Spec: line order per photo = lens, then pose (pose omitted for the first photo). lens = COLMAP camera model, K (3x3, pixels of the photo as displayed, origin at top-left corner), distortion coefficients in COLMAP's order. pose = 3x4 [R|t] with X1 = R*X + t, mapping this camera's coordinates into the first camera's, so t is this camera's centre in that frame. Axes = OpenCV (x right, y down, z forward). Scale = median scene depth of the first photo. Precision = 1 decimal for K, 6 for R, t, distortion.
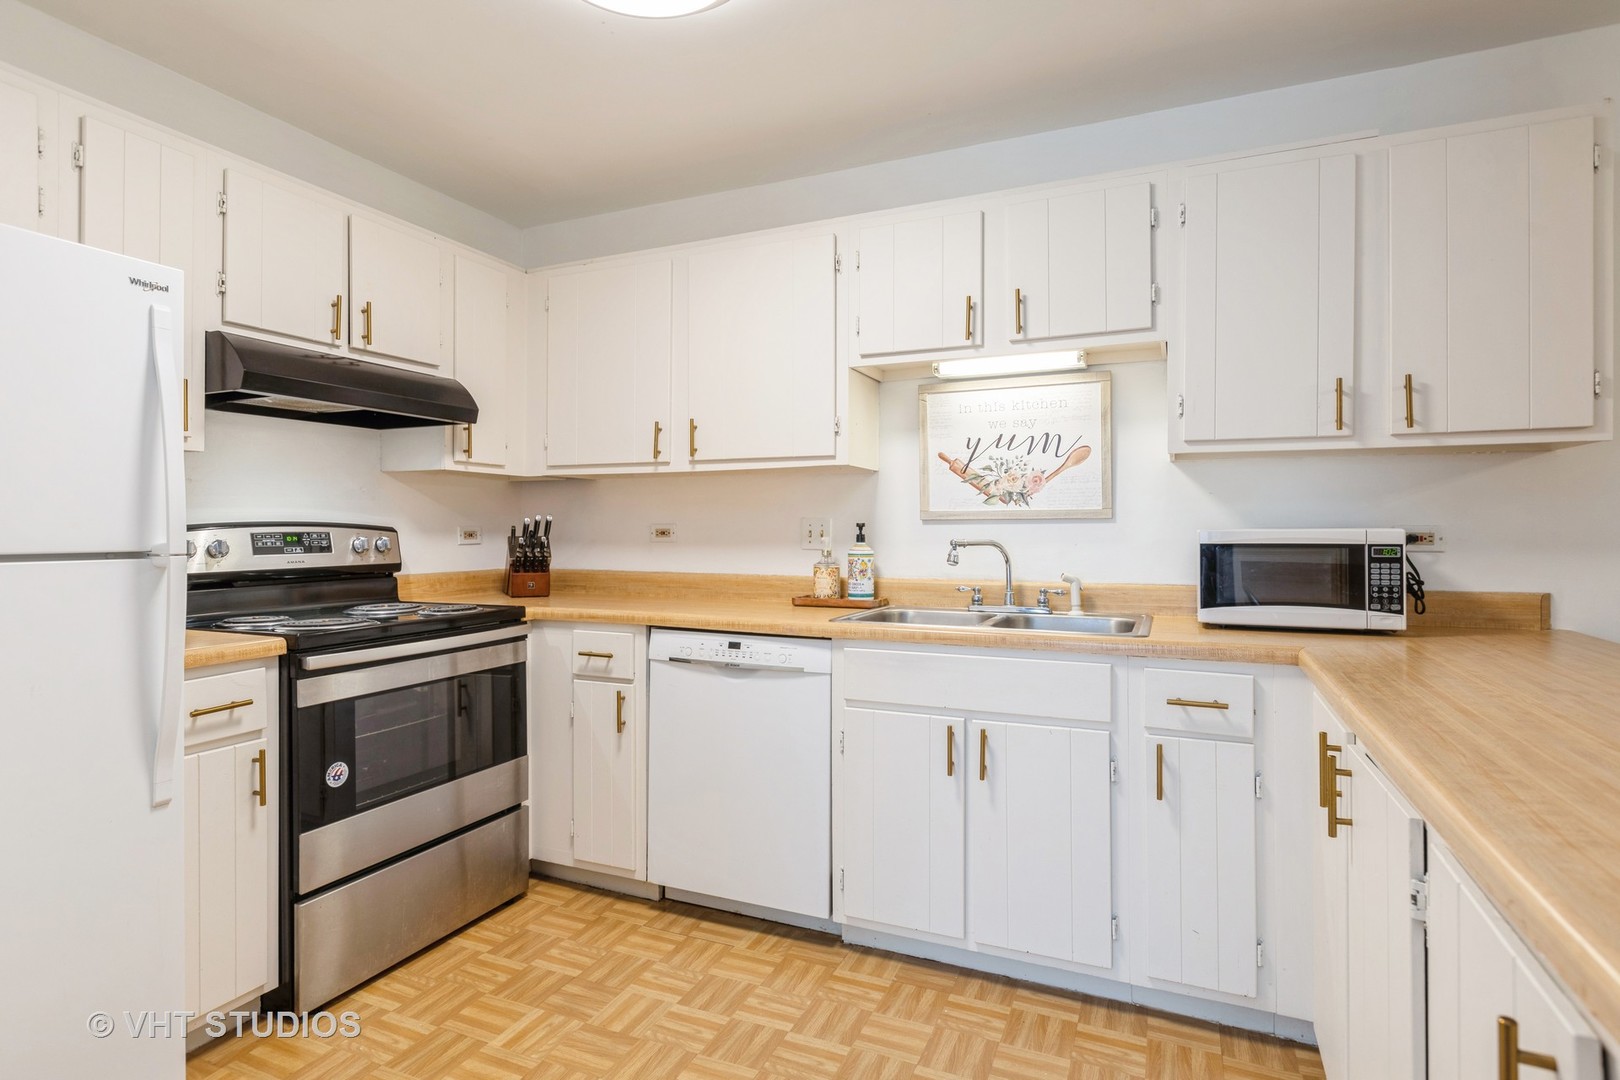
lens RADIAL K [[837.1, 0, 806.2], [0, 837.1, 527.7], [0, 0, 1]] dist [0.000972, 0.000327]
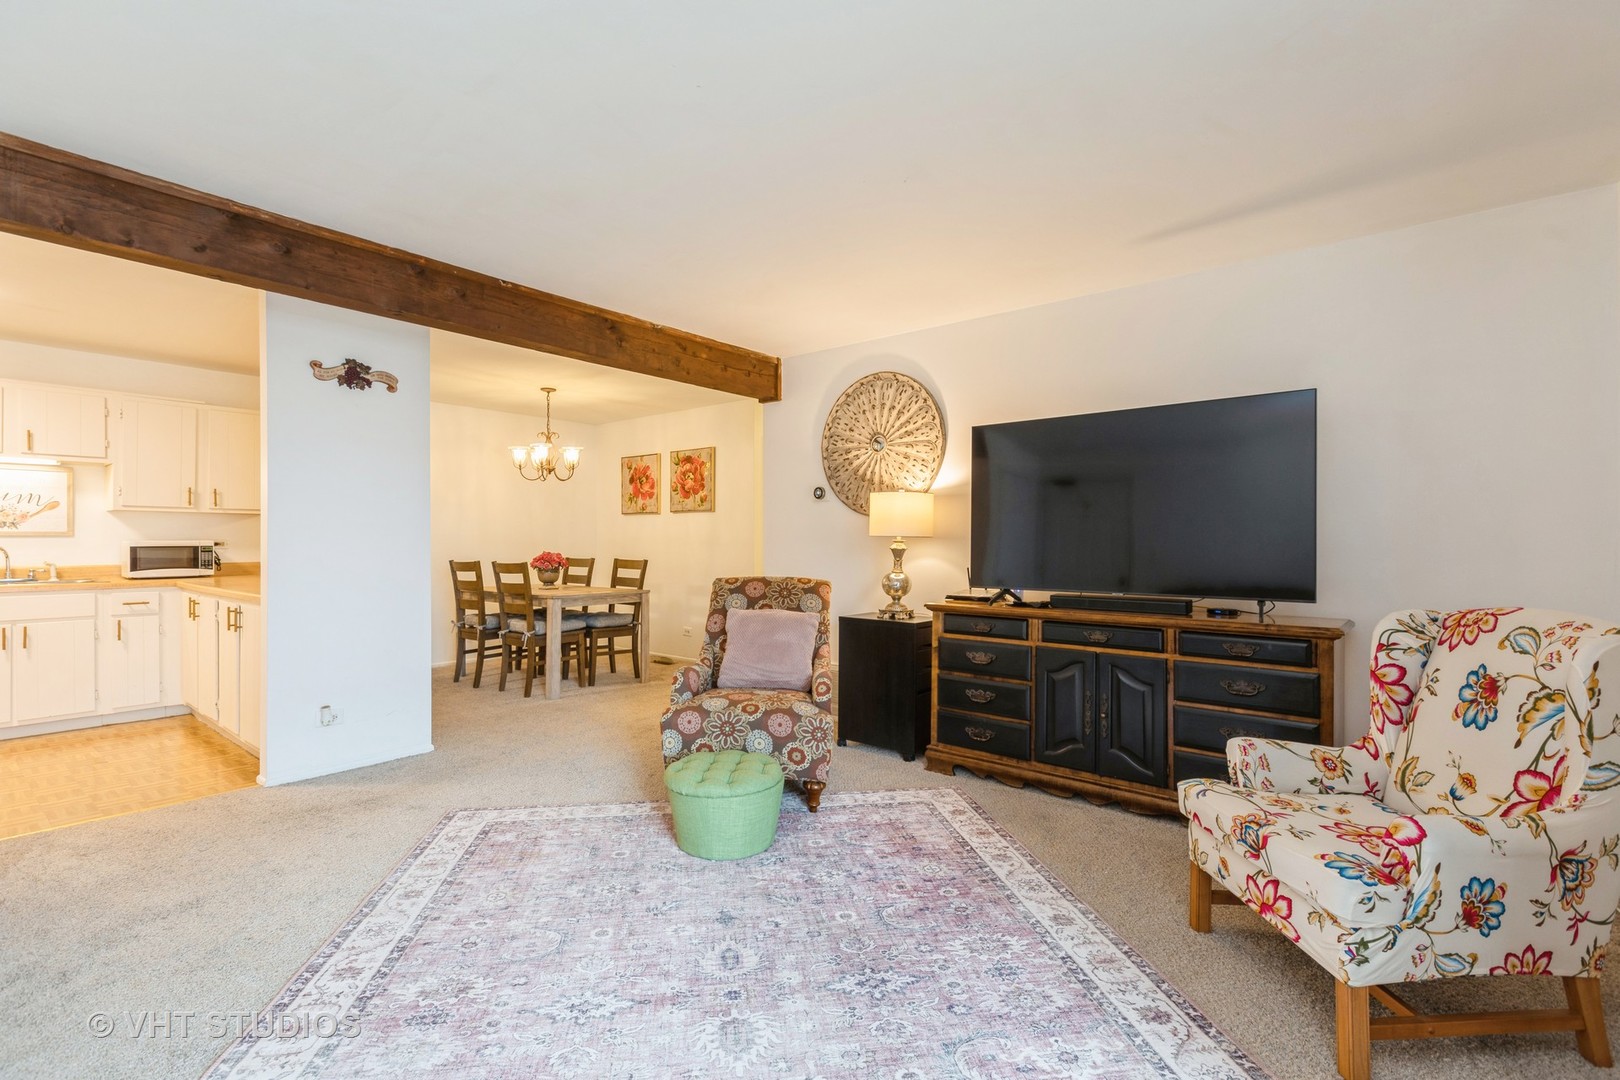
lens RADIAL K [[742.4, 0, 805.6], [0, 742.4, 537.6], [0, 0, 1]] dist [0.000347, -0.000413]
pose [[0.273579, 0.001668, 0.961848, -1.123220], [-0.003416, 0.999994, -0.000763, -0.013030], [-0.961844, -0.003077, 0.273583, -1.572278]]
